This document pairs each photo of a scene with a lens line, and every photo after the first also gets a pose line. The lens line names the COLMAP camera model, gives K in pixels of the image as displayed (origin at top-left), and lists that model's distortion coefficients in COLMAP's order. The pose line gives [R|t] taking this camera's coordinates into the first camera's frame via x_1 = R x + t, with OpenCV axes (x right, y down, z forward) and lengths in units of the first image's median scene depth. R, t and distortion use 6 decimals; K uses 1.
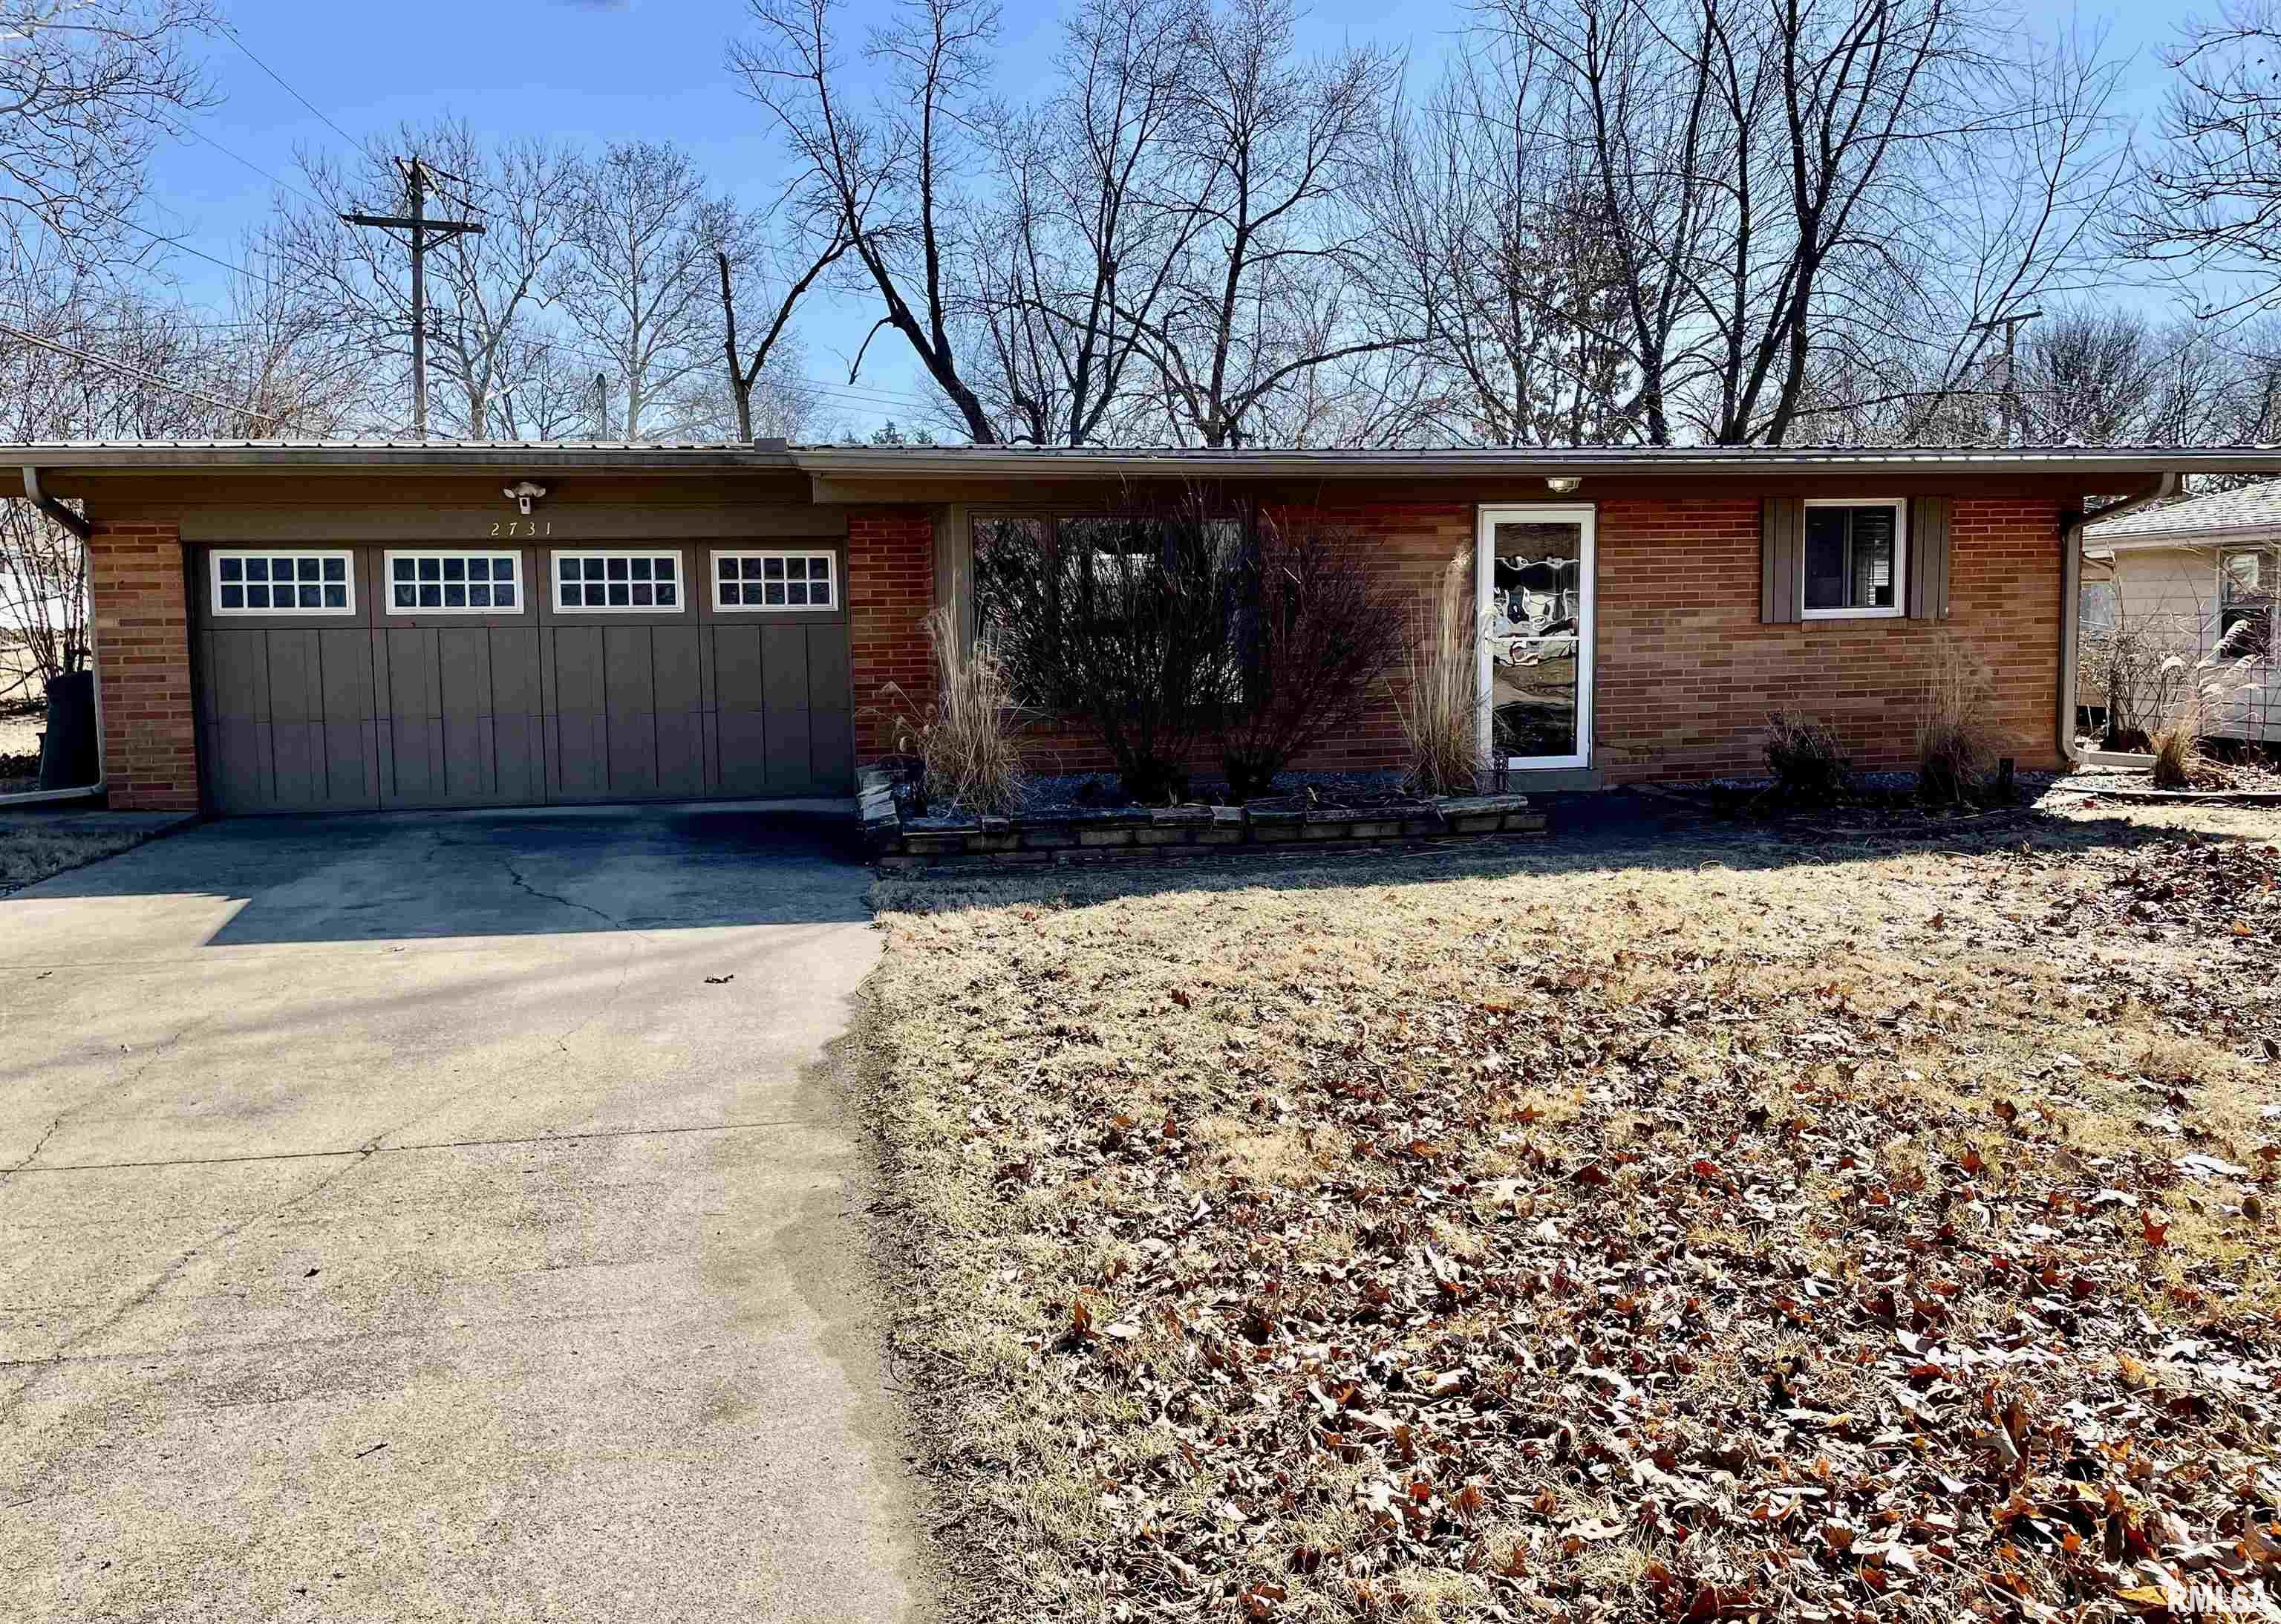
lens RADIAL K [[1717.5, 0, 1145.6], [0, 1717.5, 793.3], [0, 0, 1]] dist [0.083750, -0.098931]
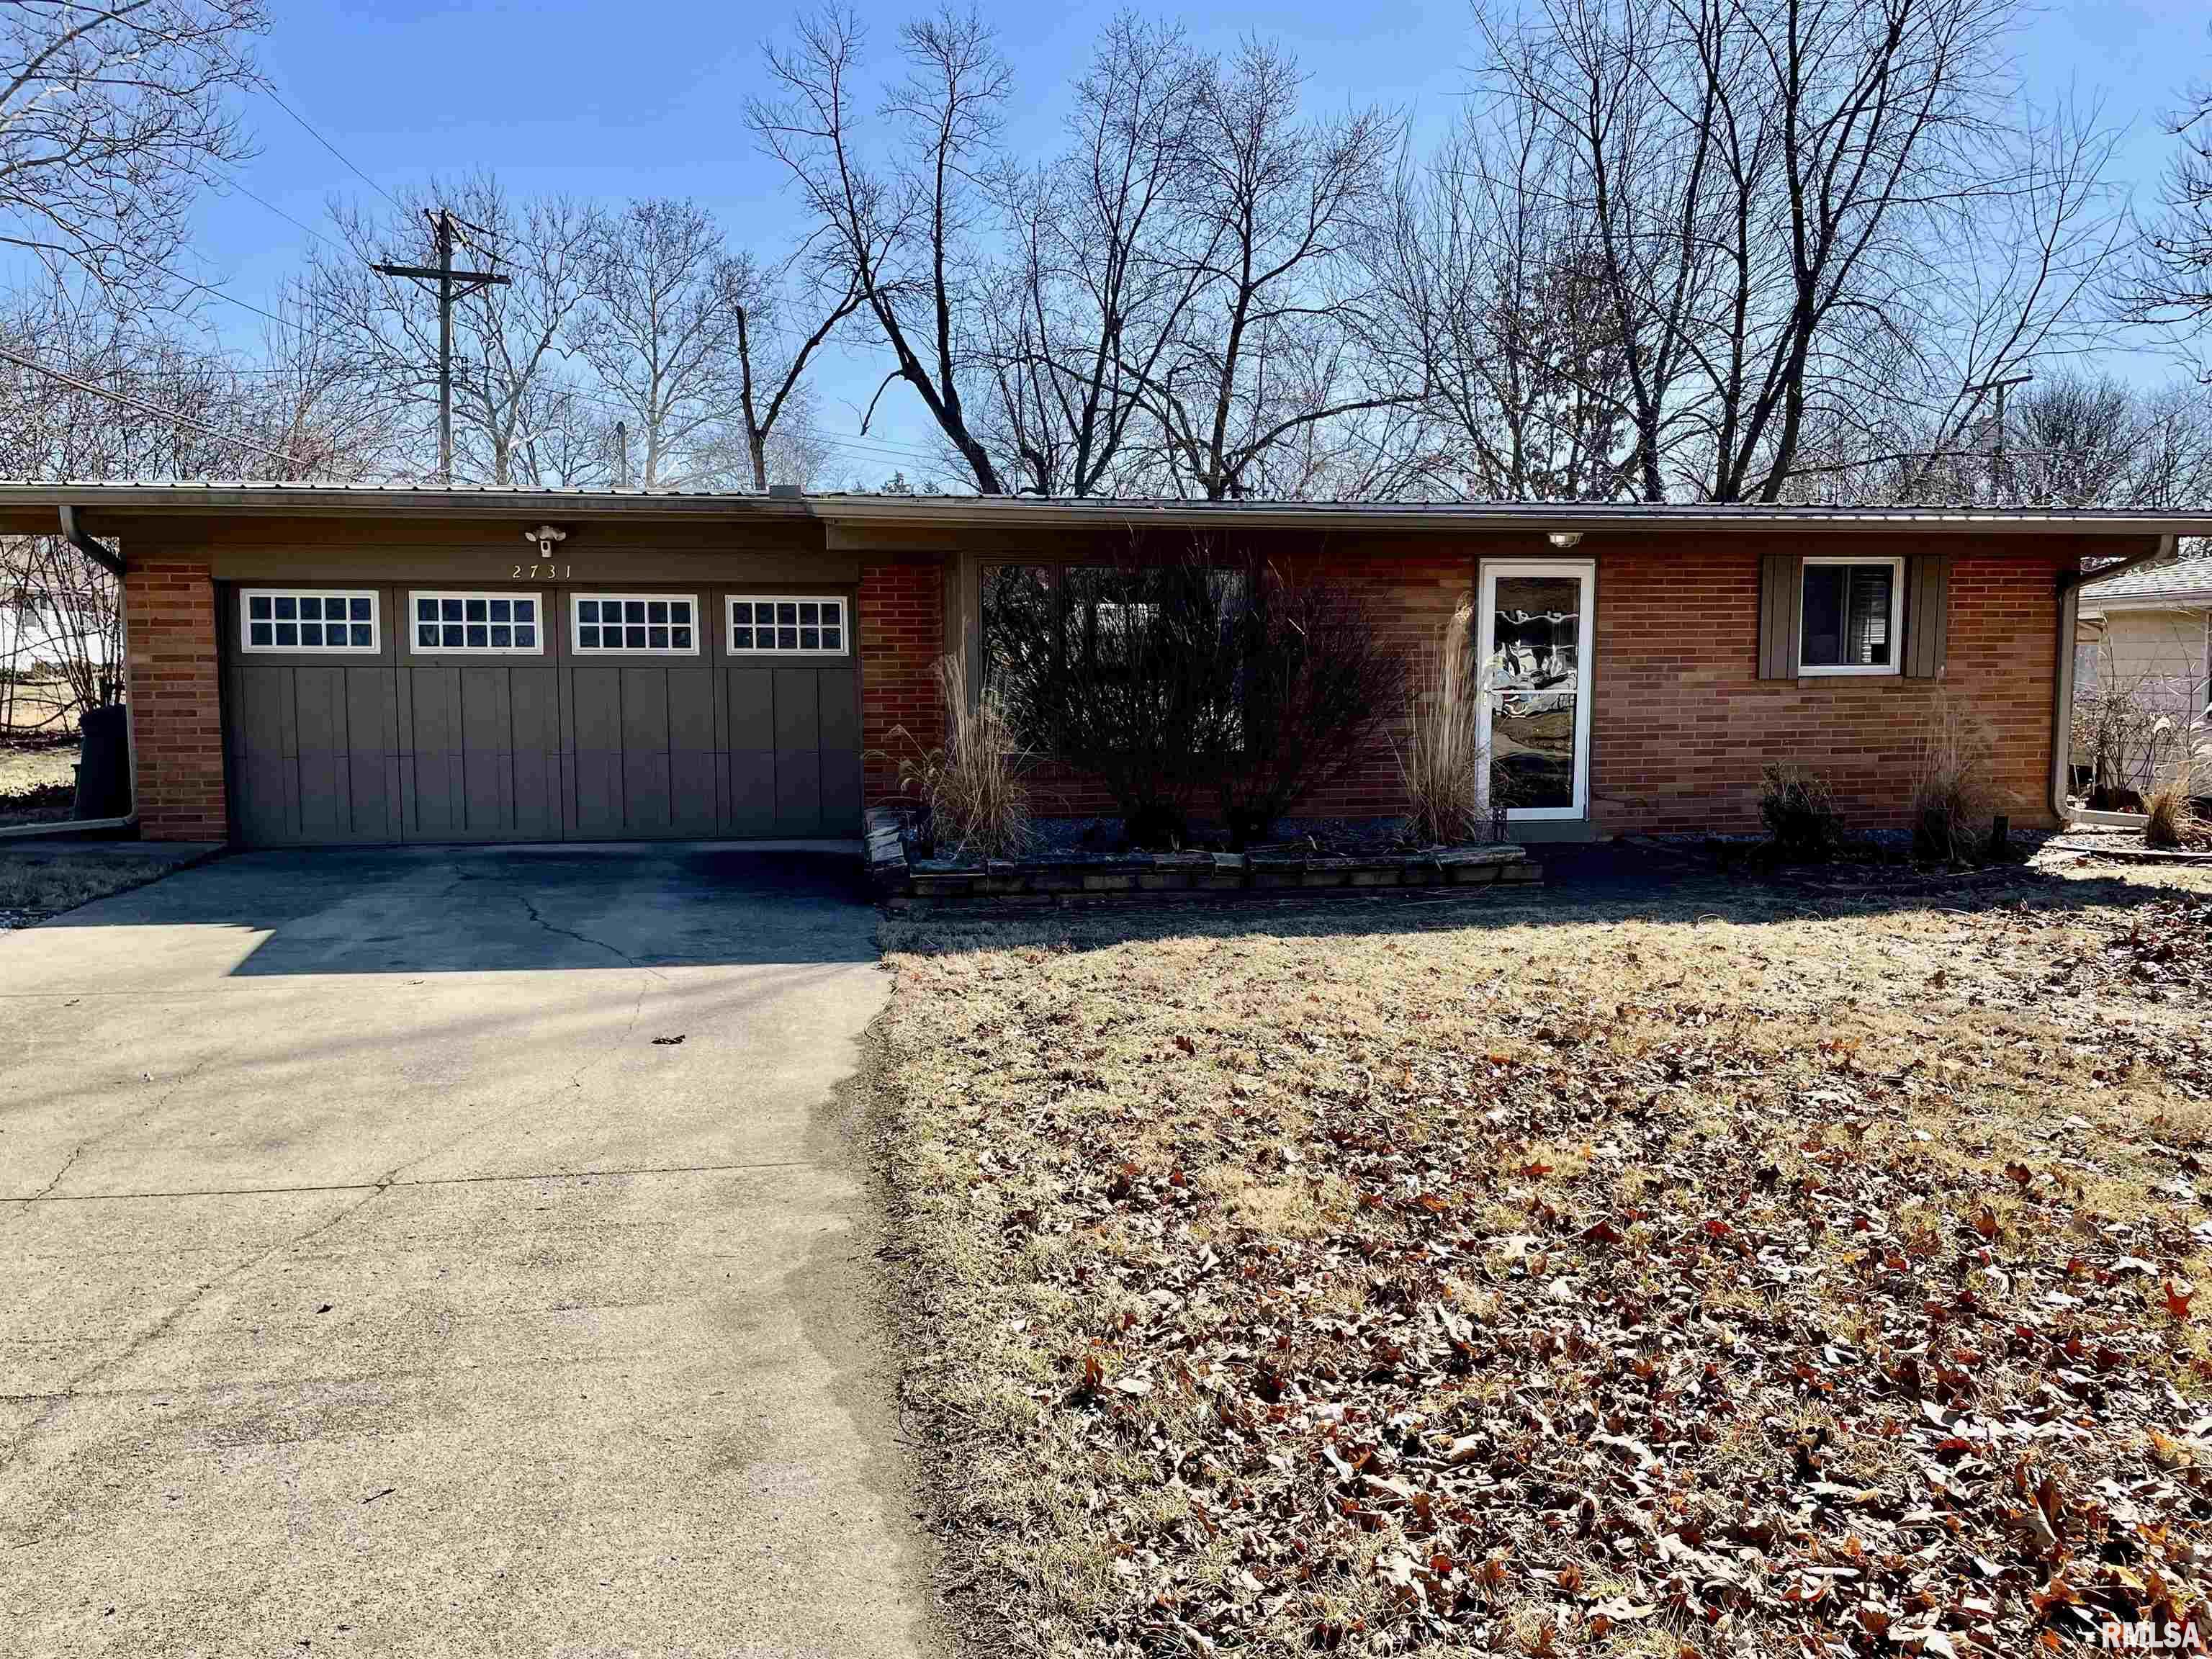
lens RADIAL K [[1663.5, 0, 1112.8], [0, 1663.5, 852.3], [0, 0, 1]] dist [0.093764, -0.119043]
pose [[0.999753, 0.014619, -0.016725, -0.003492], [-0.014461, 0.999850, 0.009540, -0.001025], [0.016862, -0.009296, 0.999815, 0.010866]]
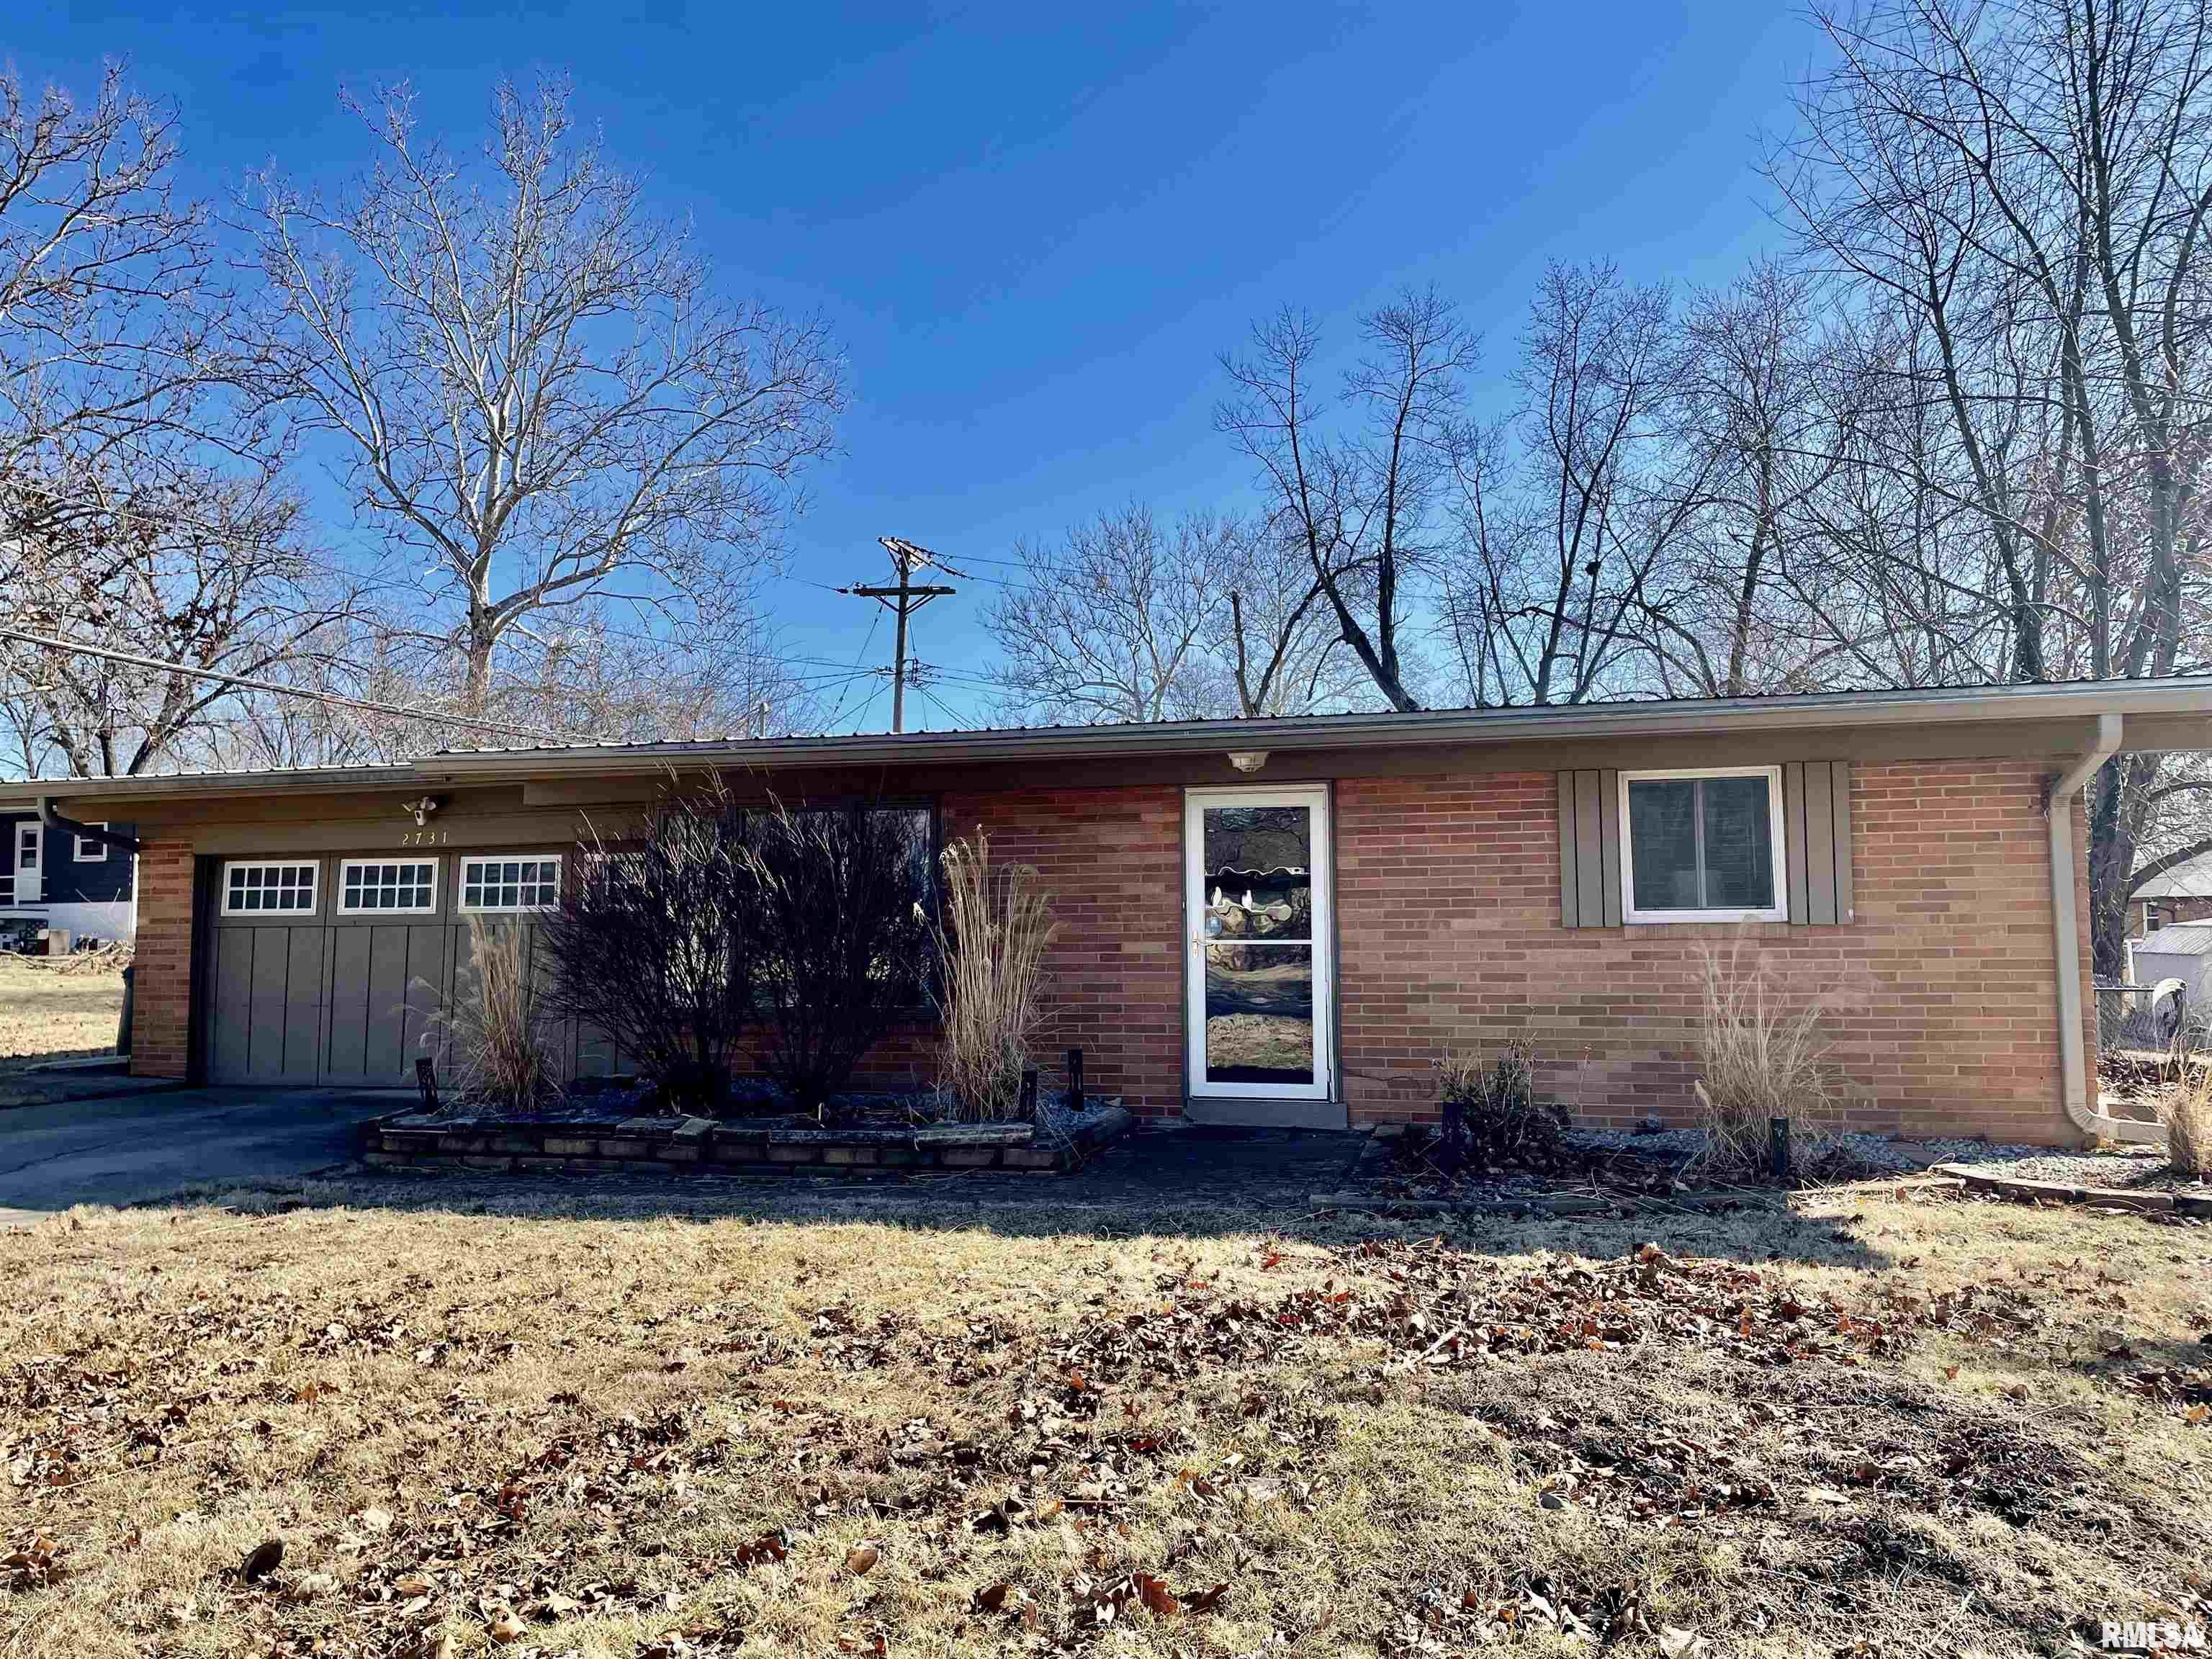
lens RADIAL K [[1663.5, 0, 1110.0], [0, 1663.5, 836.4], [0, 0, 1]] dist [0.093764, -0.119043]
pose [[0.890343, -0.019484, -0.454874, 0.533810], [-0.051760, 0.988275, -0.143643, -0.019897], [0.452339, 0.151436, 0.878895, 0.242211]]
